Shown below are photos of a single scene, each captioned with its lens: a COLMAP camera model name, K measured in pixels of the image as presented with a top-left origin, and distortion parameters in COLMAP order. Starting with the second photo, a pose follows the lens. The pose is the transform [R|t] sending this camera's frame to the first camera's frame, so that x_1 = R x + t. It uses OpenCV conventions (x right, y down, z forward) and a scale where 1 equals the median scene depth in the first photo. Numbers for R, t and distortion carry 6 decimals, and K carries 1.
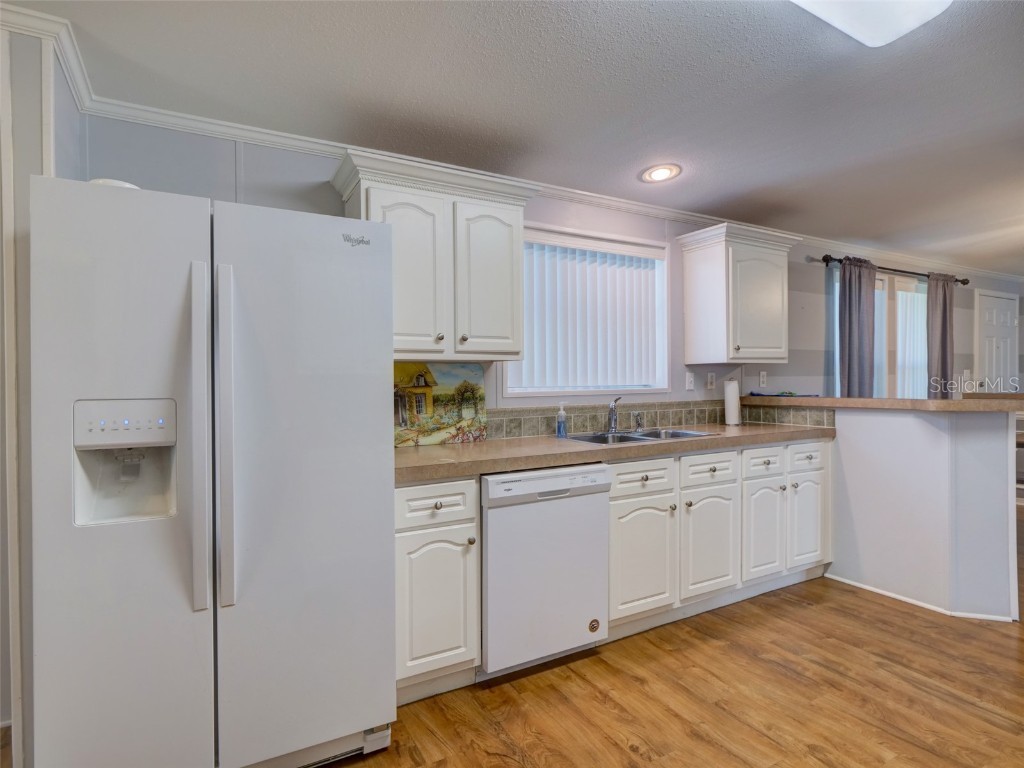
lens RADIAL K [[540.4, 0, 511.5], [0, 540.4, 385.3], [0, 0, 1]] dist [-0.002401, 0.000886]
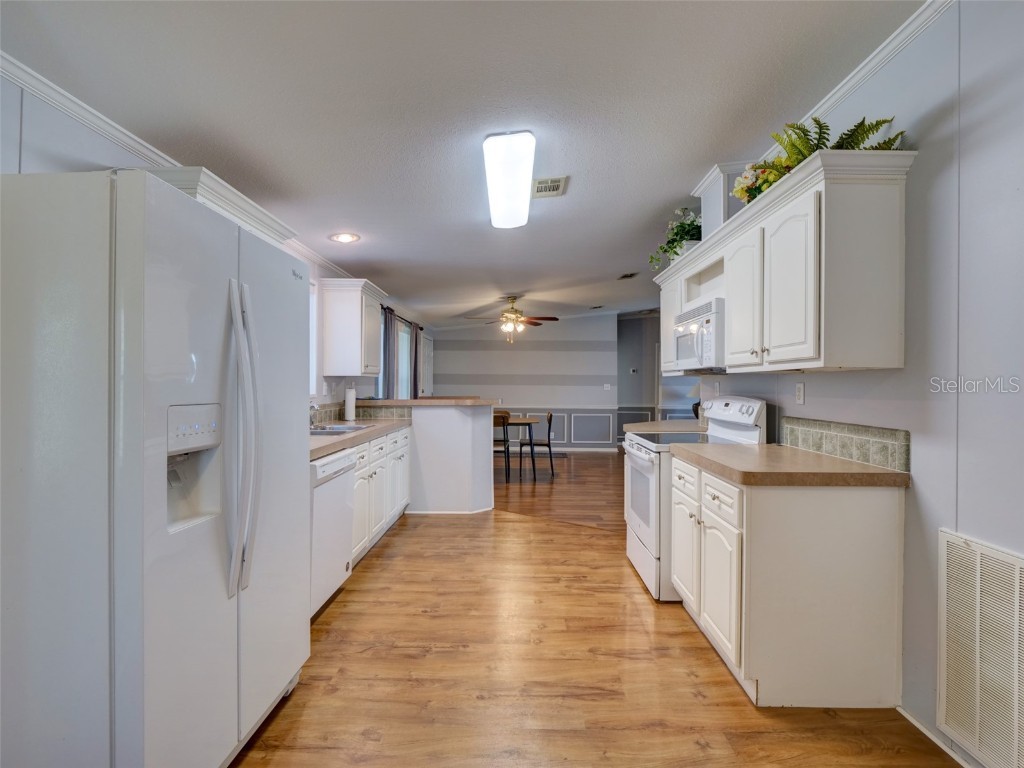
lens RADIAL K [[499.6, 0, 512.0], [0, 499.6, 384.0], [0, 0, 1]] dist [-0.015102, 0.001078]
pose [[0.501366, 0.012539, 0.865144, -0.648484], [0.002398, 0.999871, -0.015881, 0.001487], [-0.865232, 0.010037, 0.501271, -0.000565]]
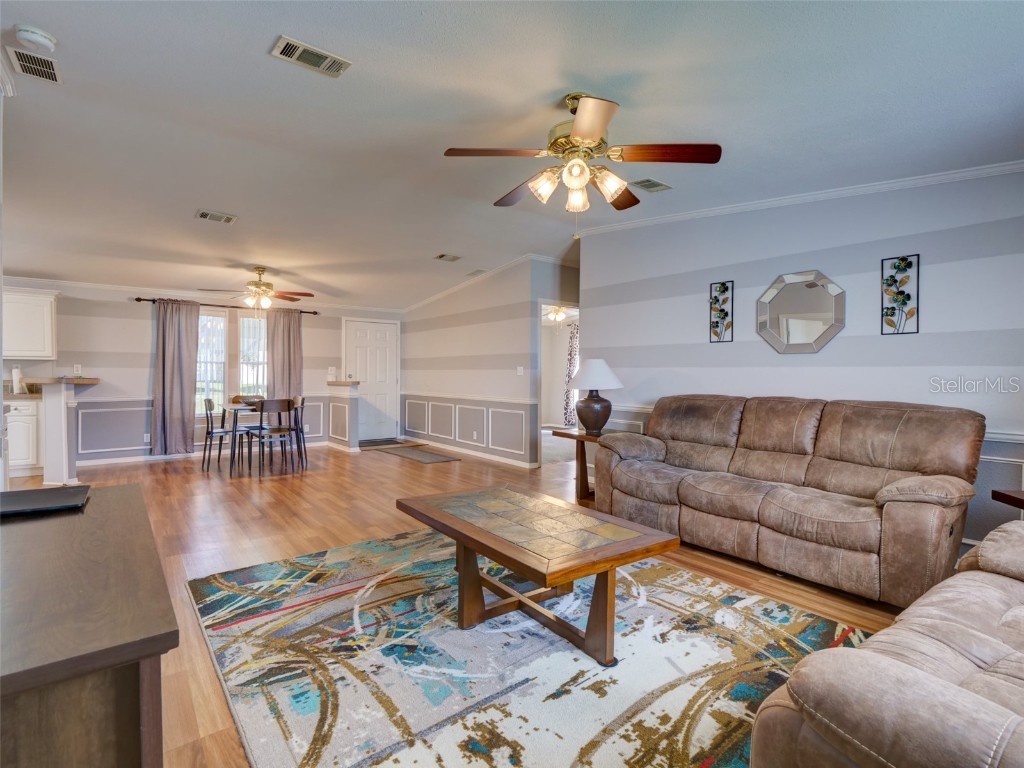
lens RADIAL K [[501.3, 0, 509.0], [0, 501.3, 383.3], [0, 0, 1]] dist [-0.015302, 0.000729]
pose [[0.988608, 0.010784, 0.150126, 2.337280], [-0.011133, 0.999937, 0.001485, 0.023703], [-0.150100, -0.003139, 0.988666, -1.141288]]
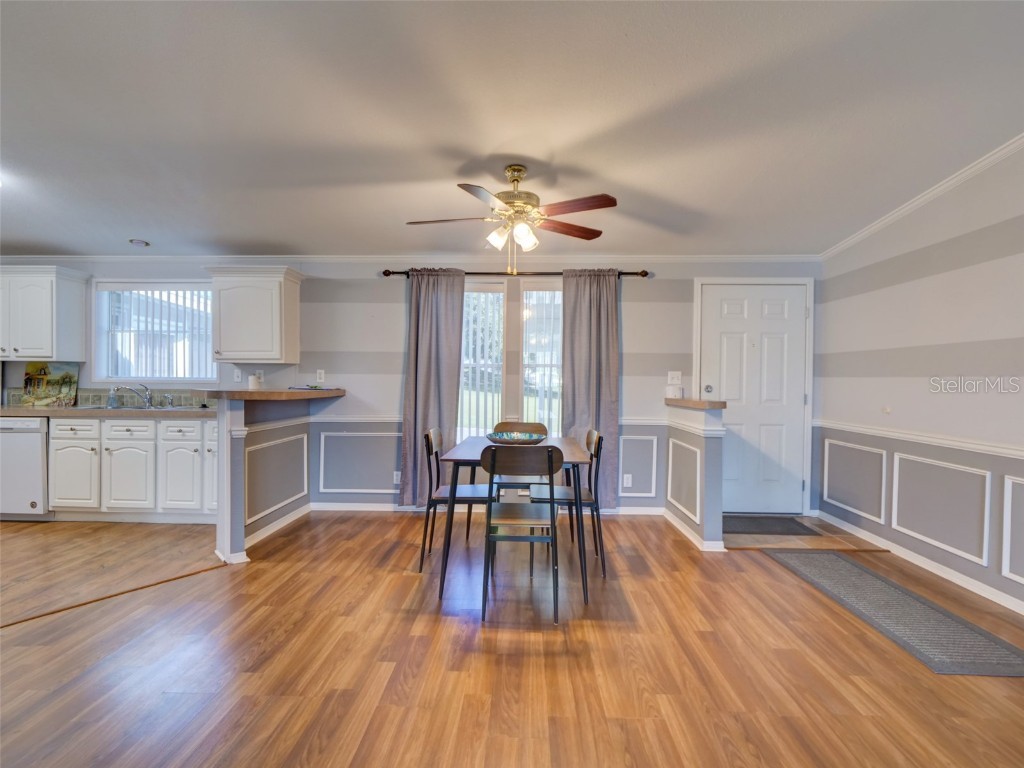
lens RADIAL K [[516.8, 0, 510.3], [0, 516.8, 387.3], [0, 0, 1]] dist [-0.007191, -0.000091]
pose [[0.858644, 0.023901, -0.512015, 2.138174], [-0.024043, 0.999691, 0.006345, -0.004856], [0.512008, 0.006863, 0.858953, 0.286777]]
